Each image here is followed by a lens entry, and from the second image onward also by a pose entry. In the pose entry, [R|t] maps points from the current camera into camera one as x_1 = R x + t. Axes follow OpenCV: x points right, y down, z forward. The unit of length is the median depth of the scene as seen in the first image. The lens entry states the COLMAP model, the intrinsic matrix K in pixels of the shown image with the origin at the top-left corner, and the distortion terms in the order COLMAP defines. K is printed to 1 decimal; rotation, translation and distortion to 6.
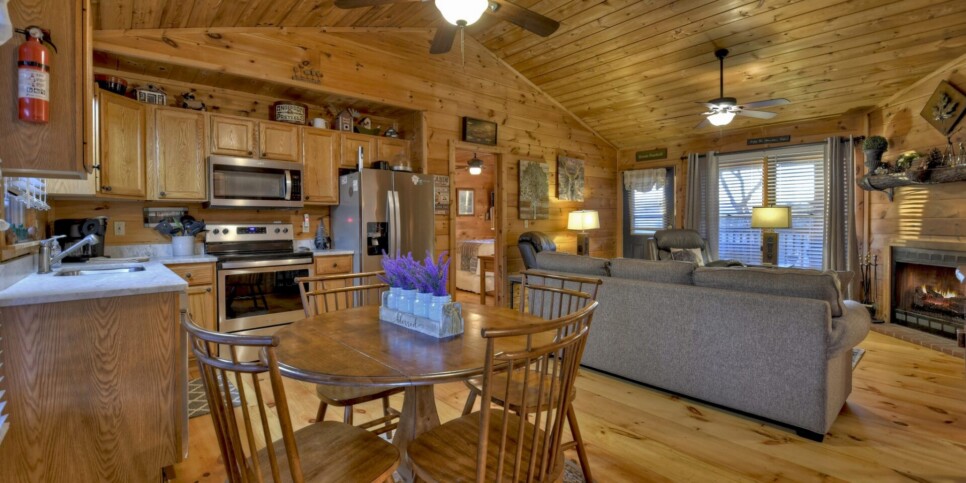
lens RADIAL K [[439.9, 0, 477.9], [0, 439.9, 230.0], [0, 0, 1]] dist [-0.002402, -0.000409]
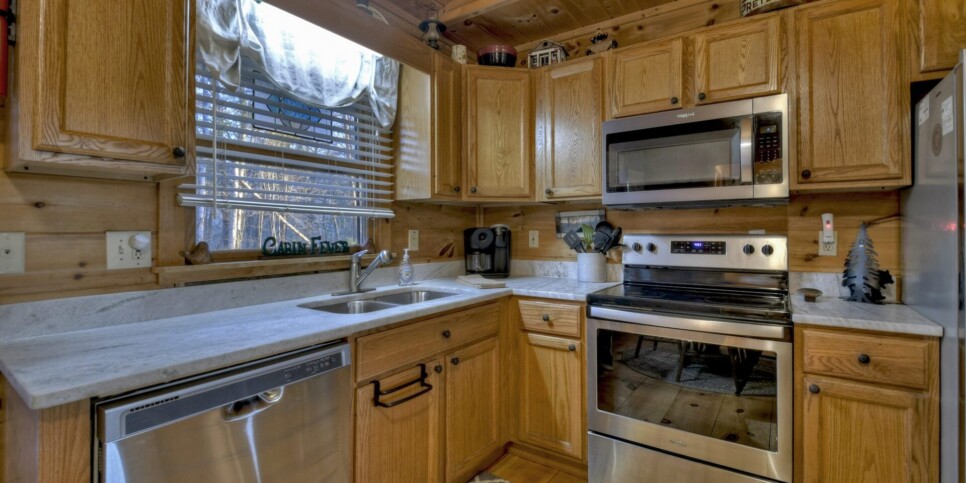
lens RADIAL K [[427.5, 0, 479.8], [0, 427.5, 234.2], [0, 0, 1]] dist [-0.000423, -0.001183]
pose [[0.237565, 0.016189, -0.971237, -0.077080], [-0.011556, 0.999837, 0.013840, -0.020494], [0.971303, 0.007935, 0.237713, 0.664619]]
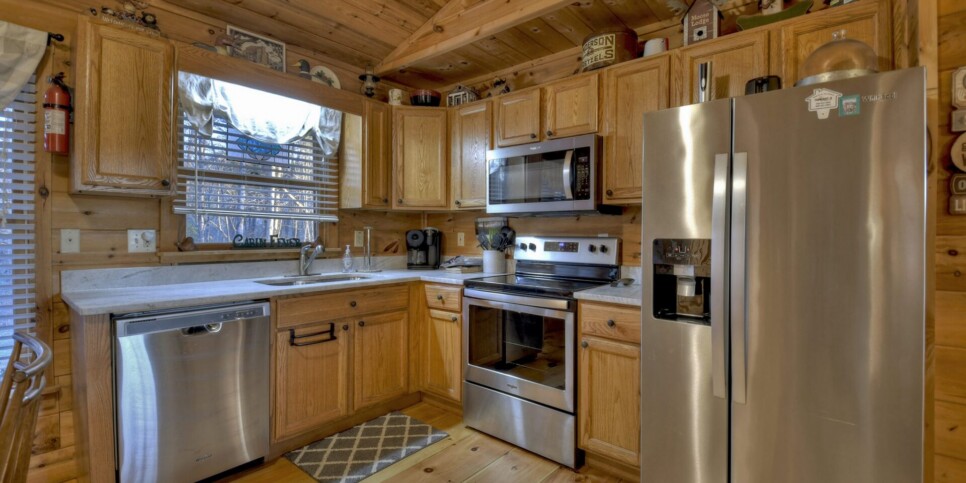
lens RADIAL K [[426.8, 0, 479.6], [0, 426.8, 239.8], [0, 0, 1]] dist [0.000676, -0.000179]
pose [[0.143526, 0.024533, -0.989342, 0.142736], [-0.022523, 0.999515, 0.021518, -0.023347], [0.989390, 0.019195, 0.144009, 0.833810]]
